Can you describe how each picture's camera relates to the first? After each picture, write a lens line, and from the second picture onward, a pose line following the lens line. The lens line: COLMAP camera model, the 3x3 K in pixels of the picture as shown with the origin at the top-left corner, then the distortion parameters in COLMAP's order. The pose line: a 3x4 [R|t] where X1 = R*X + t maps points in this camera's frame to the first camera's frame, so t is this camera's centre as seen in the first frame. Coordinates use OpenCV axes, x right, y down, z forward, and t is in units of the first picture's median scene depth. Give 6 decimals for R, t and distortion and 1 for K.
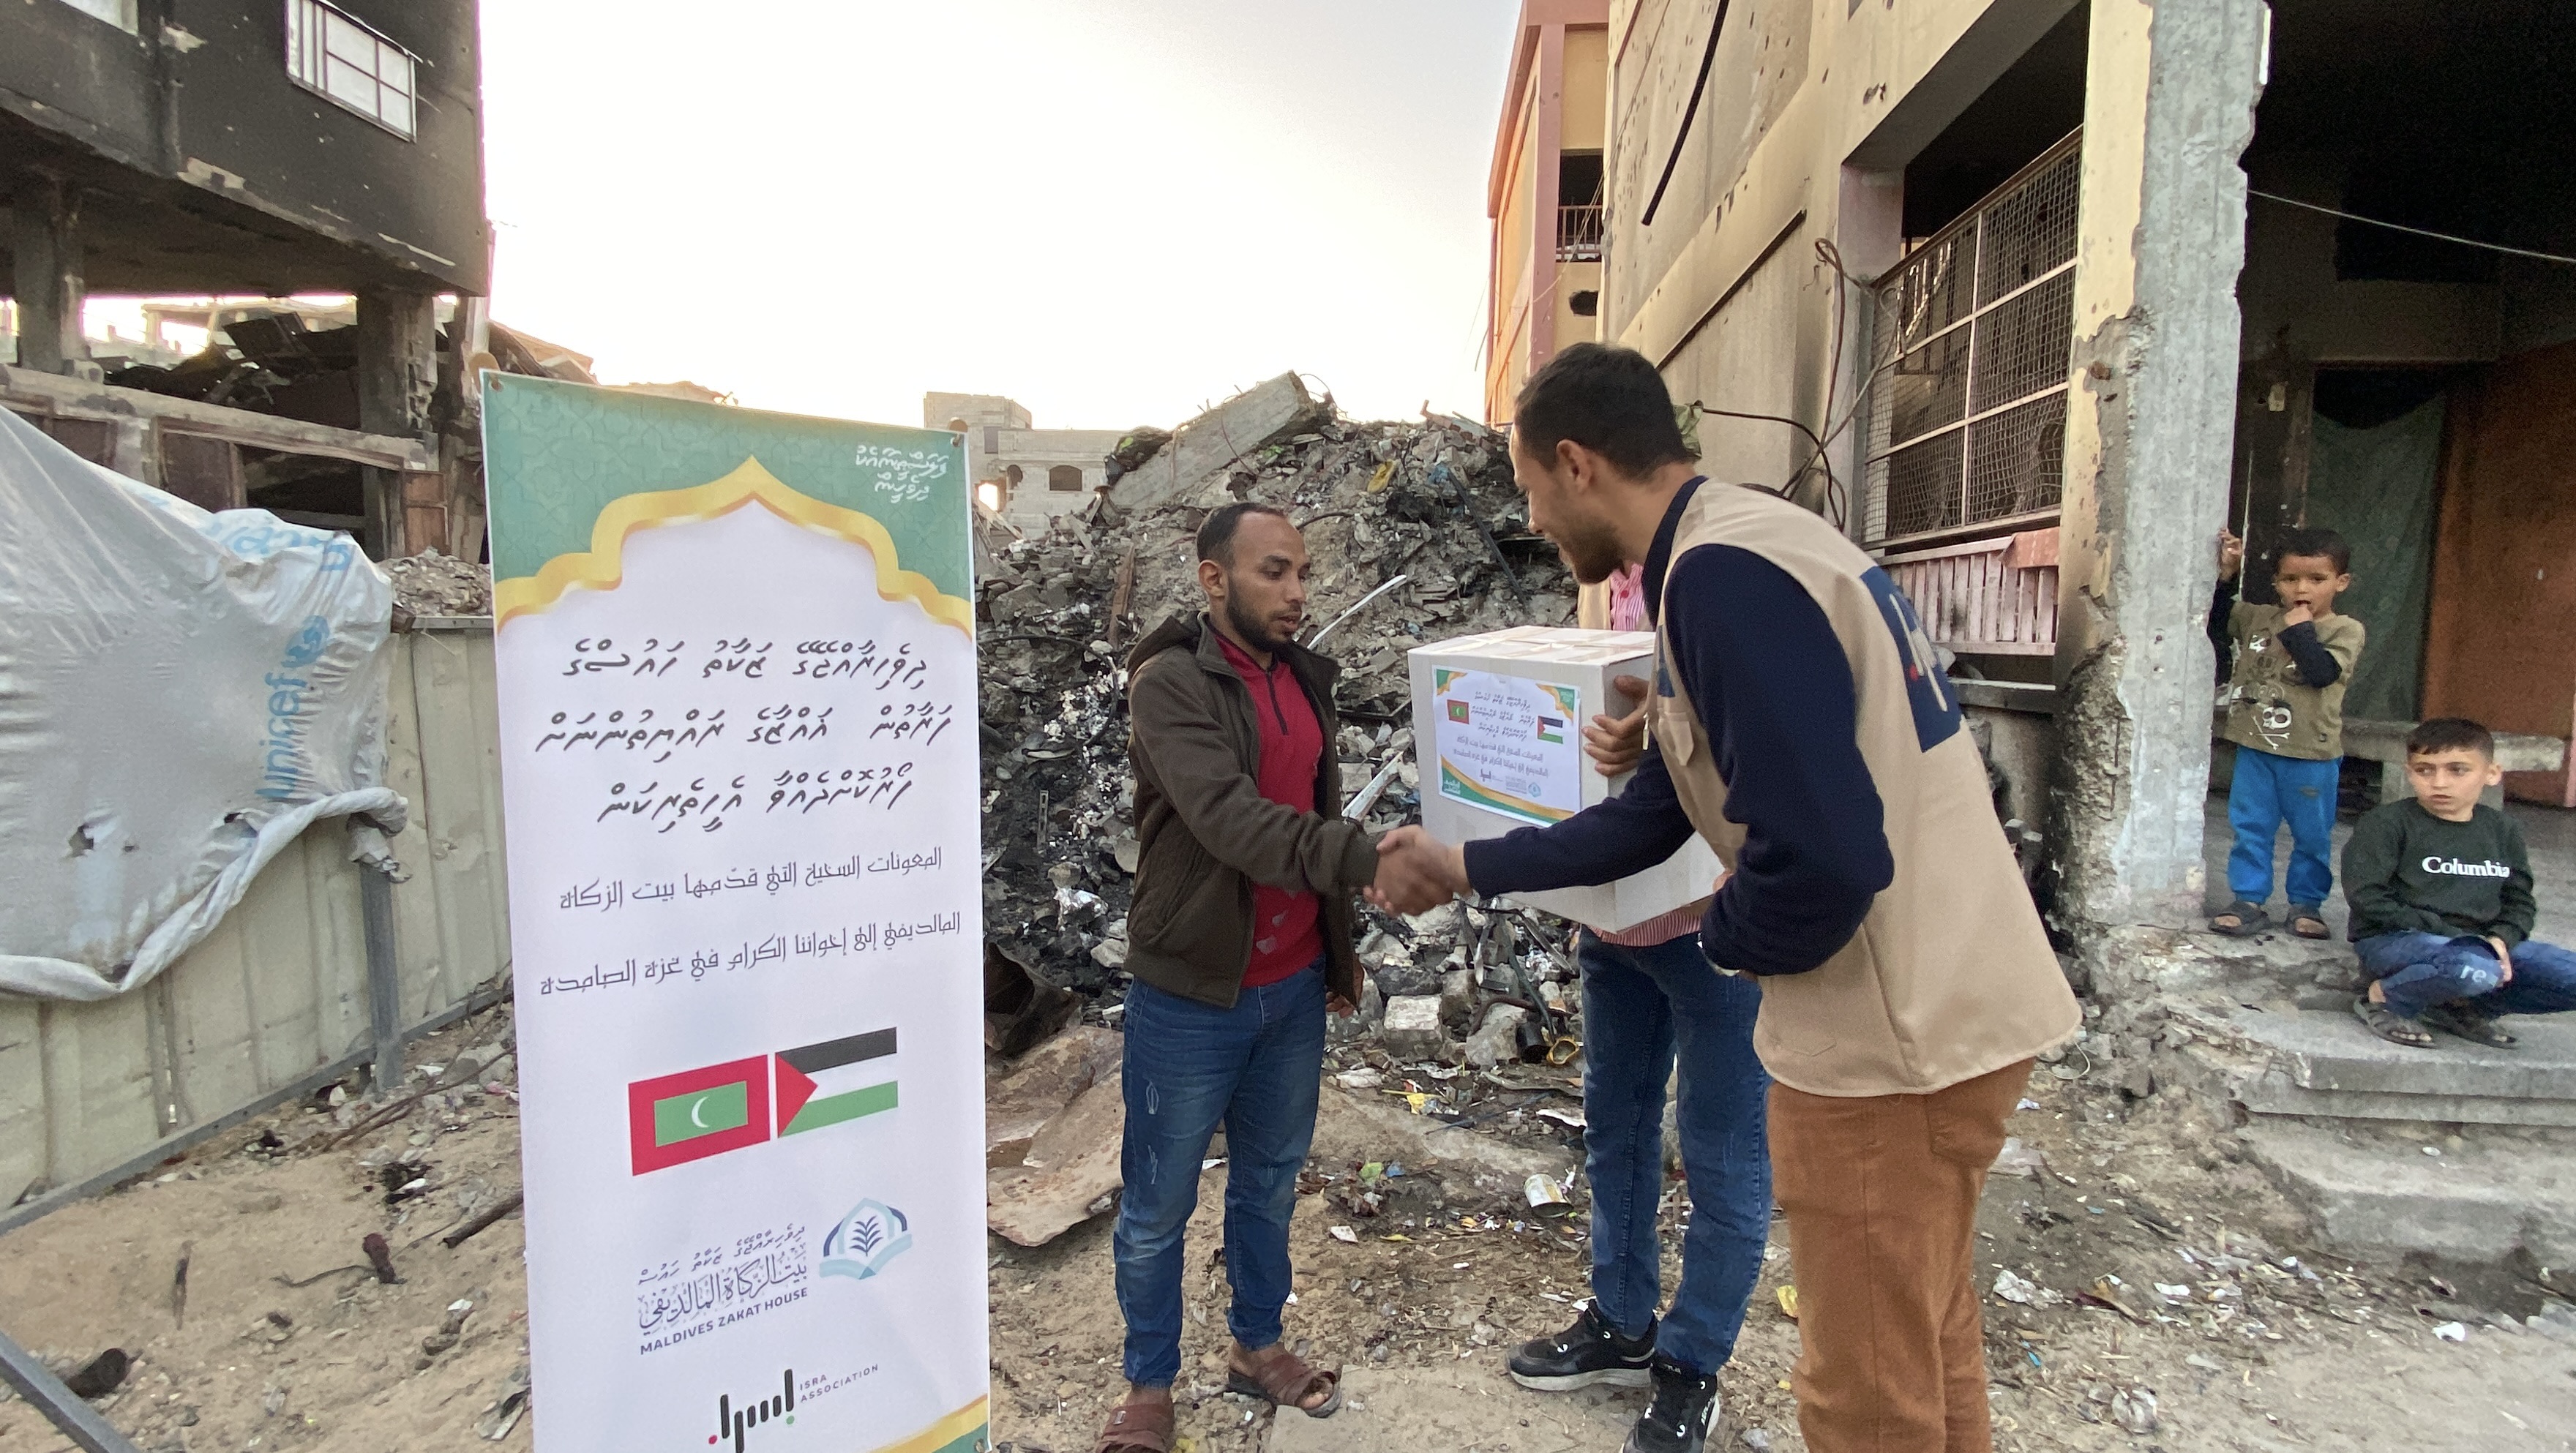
lens RADIAL K [[1189.0, 0, 1273.2], [0, 1189.0, 724.3], [0, 0, 1]] dist [0.053093, -0.056574]
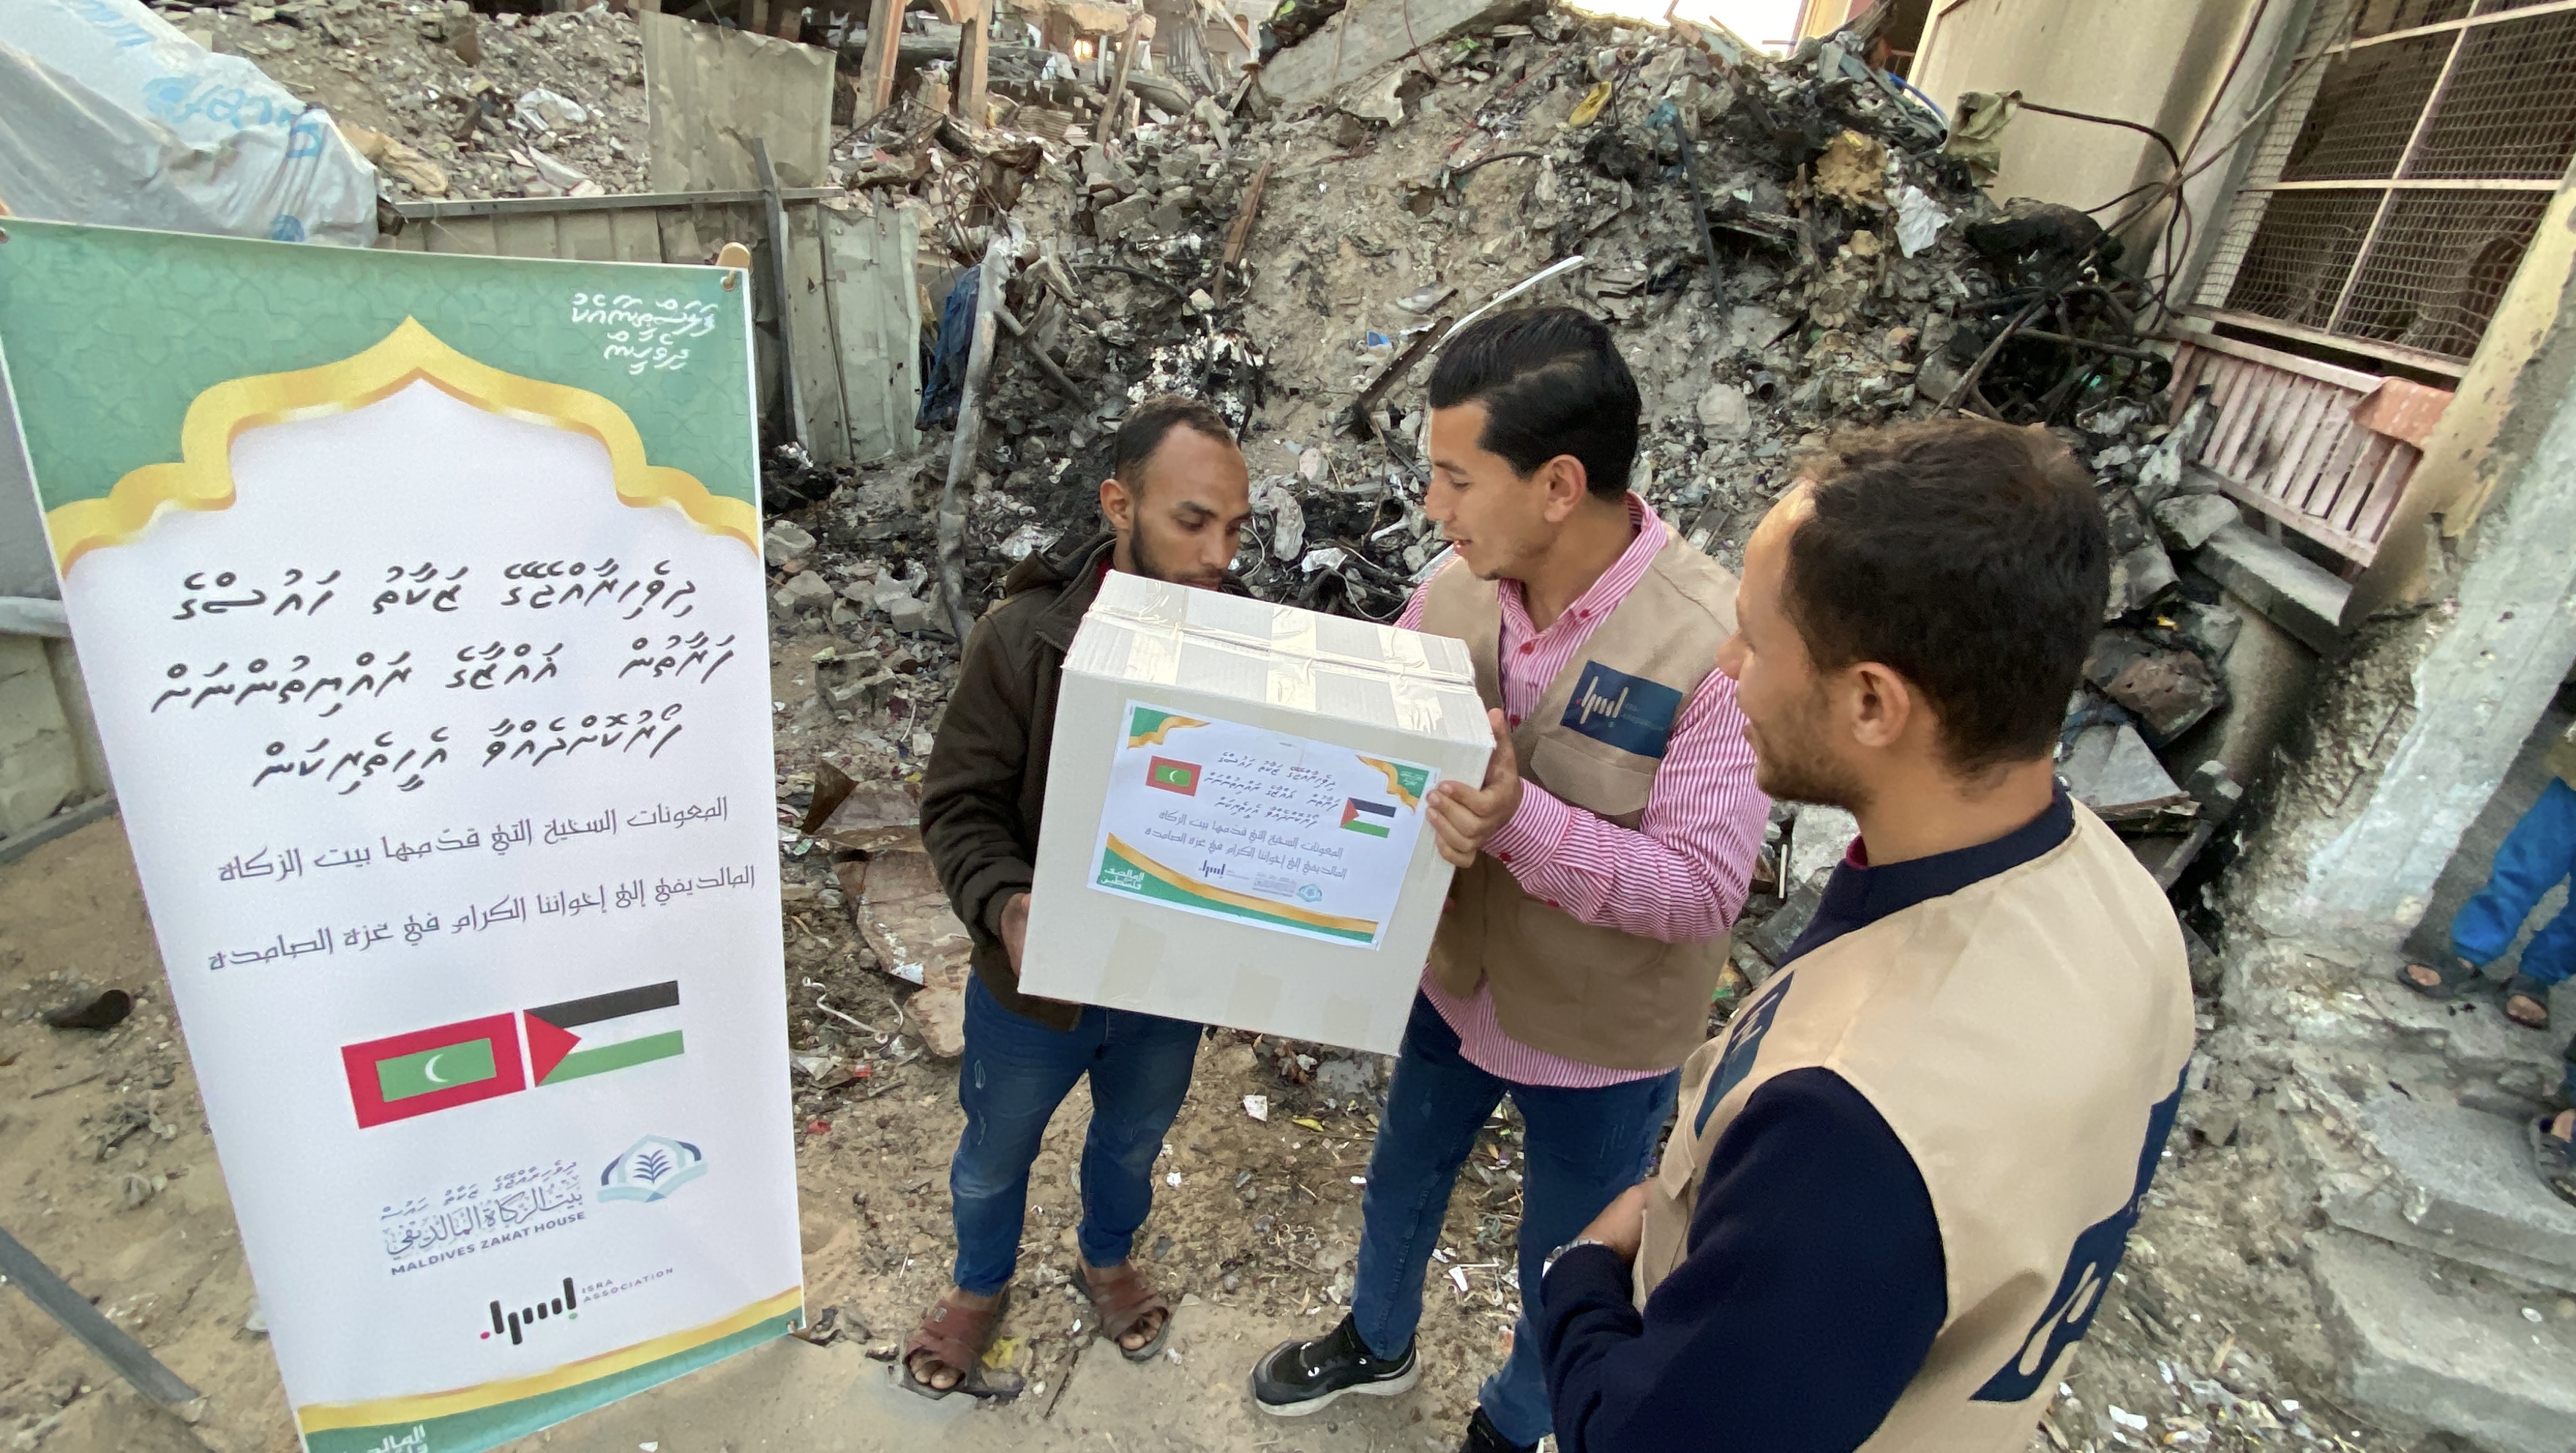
lens RADIAL K [[1212.1, 0, 1276.4], [0, 1212.1, 735.1], [0, 0, 1]] dist [0.013060, -0.013325]
pose [[0.976138, 0.185691, -0.112580, 0.127453], [-0.133222, 0.921499, 0.364817, -0.206211], [0.171485, -0.341114, 0.924248, 0.207406]]
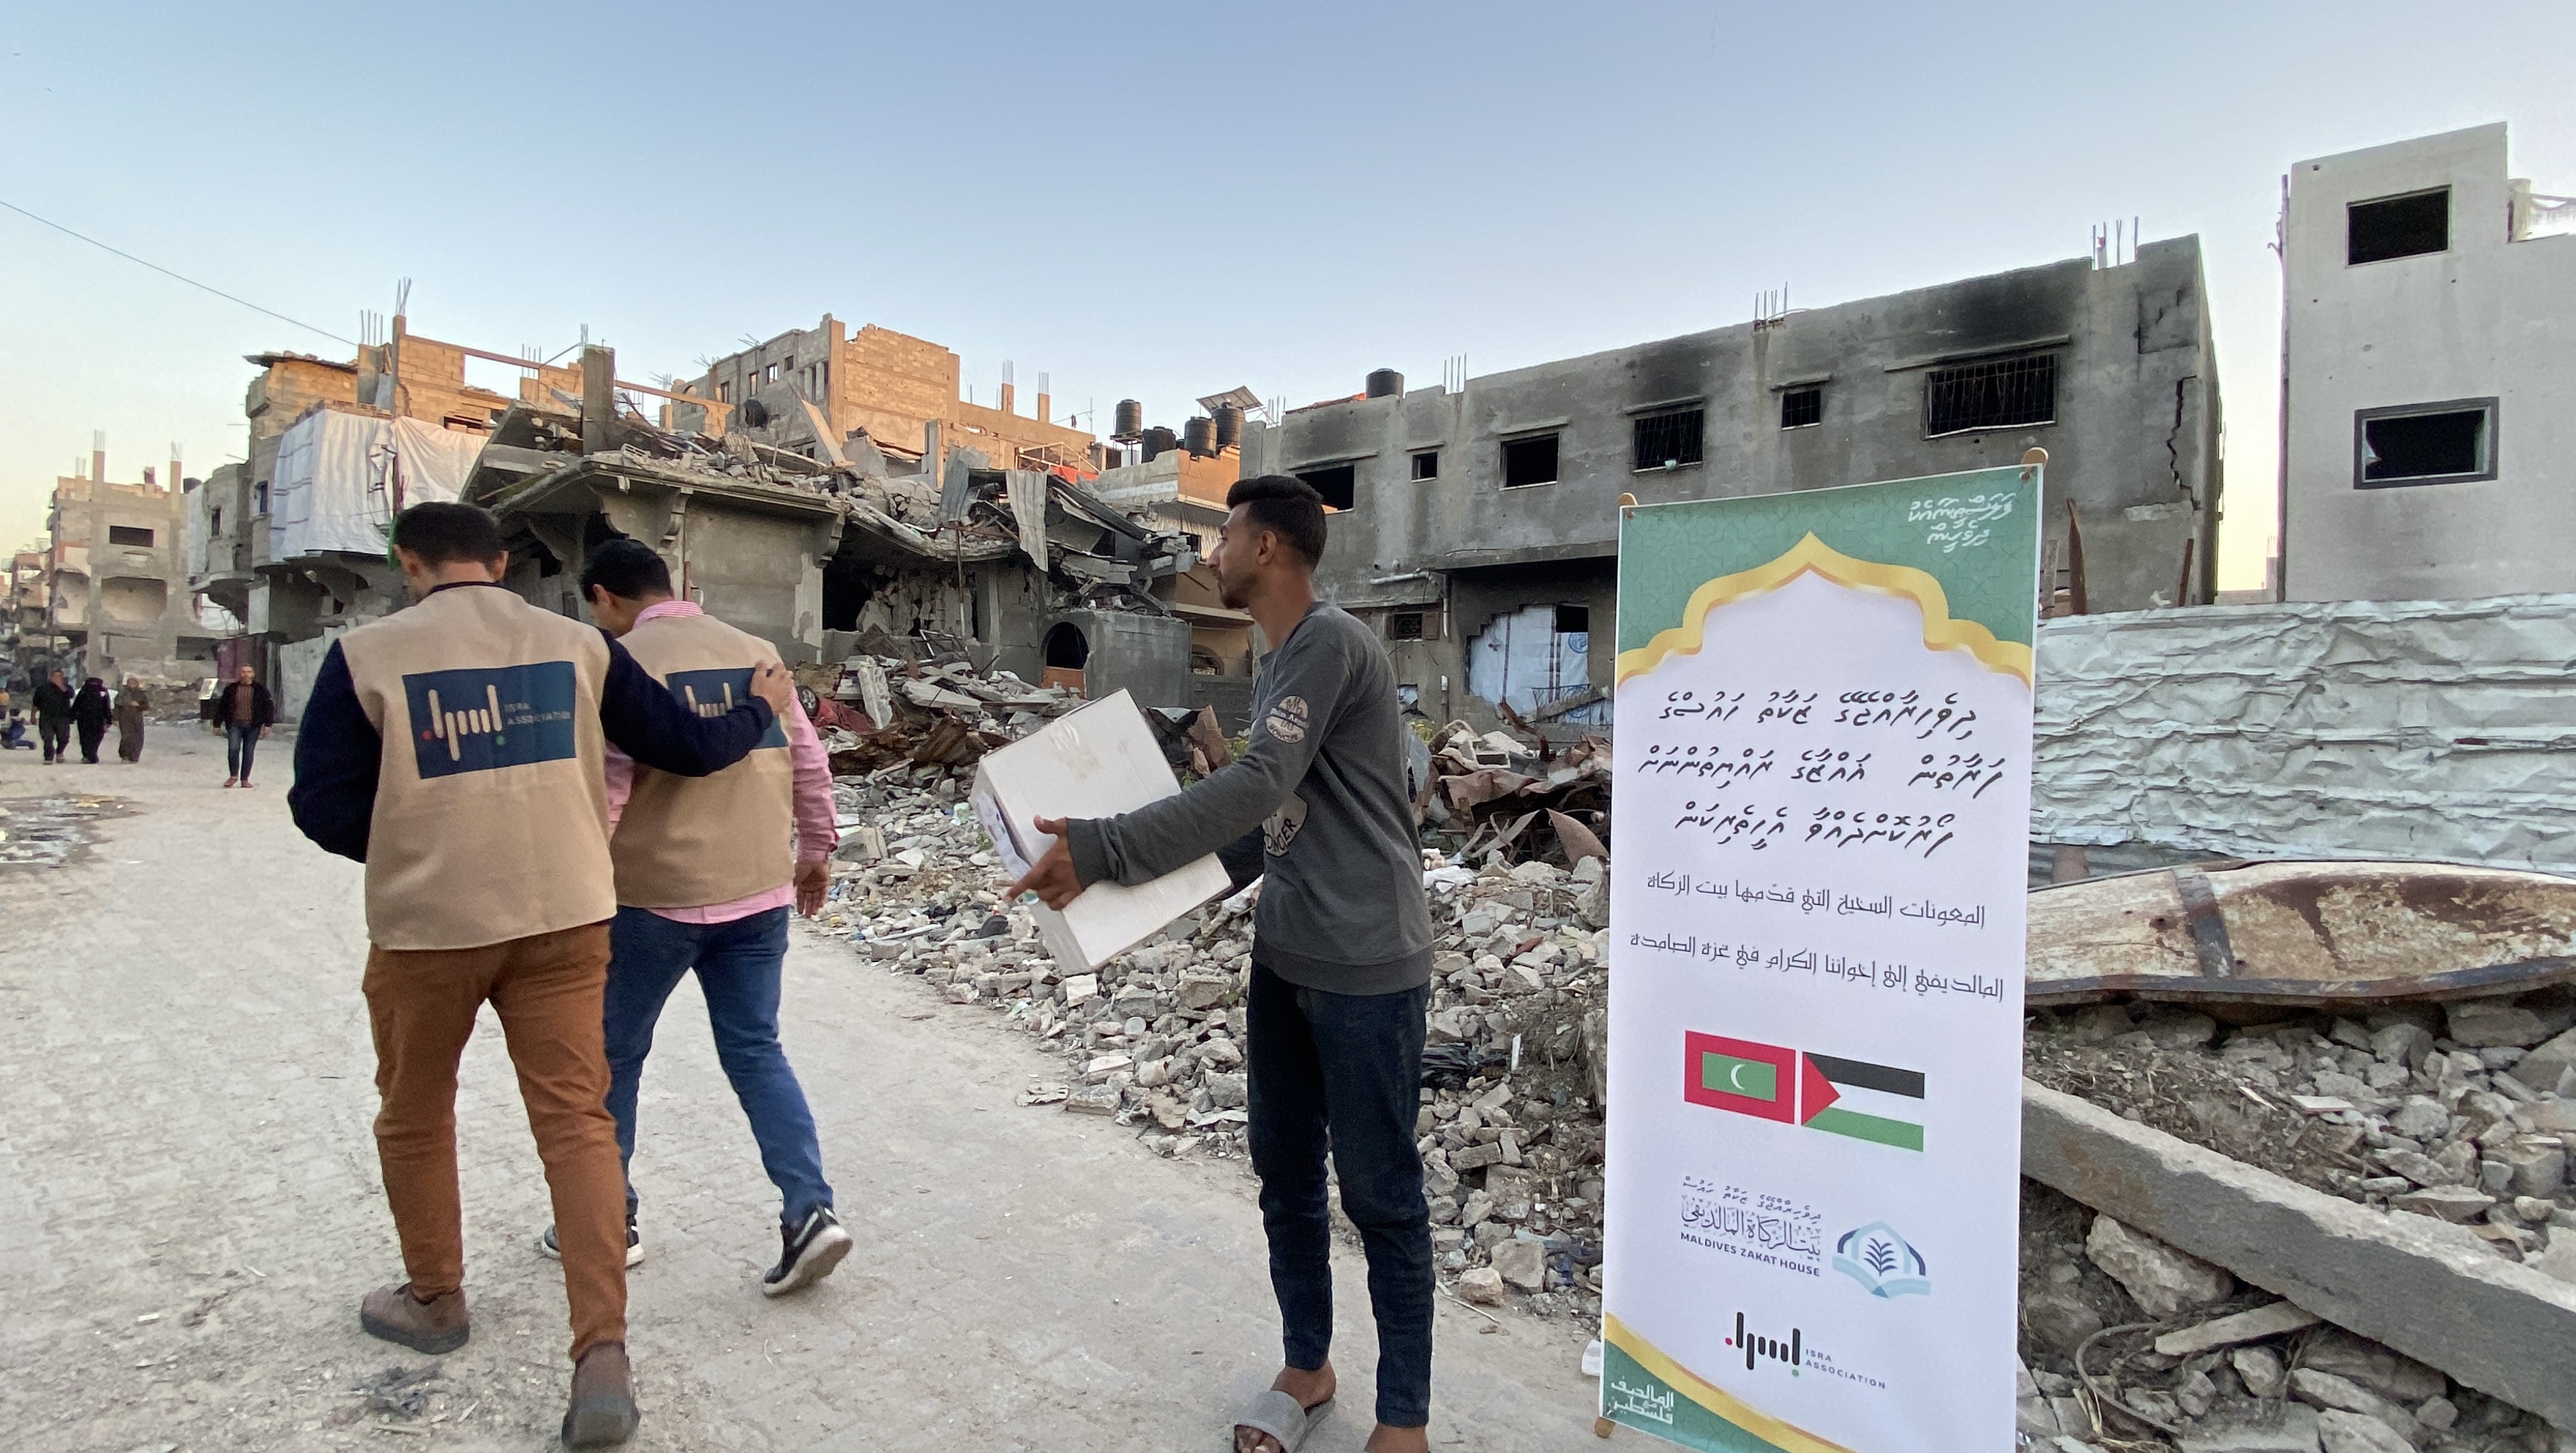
lens RADIAL K [[1192.3, 0, 1274.3], [0, 1192.3, 723.7], [0, 0, 1]] dist [0.029372, -0.030390]
pose [[0.193746, 0.046666, -0.979941, 0.379343], [-0.038015, 0.998475, 0.040032, -0.041669], [0.980315, 0.029496, 0.195225, 0.174423]]
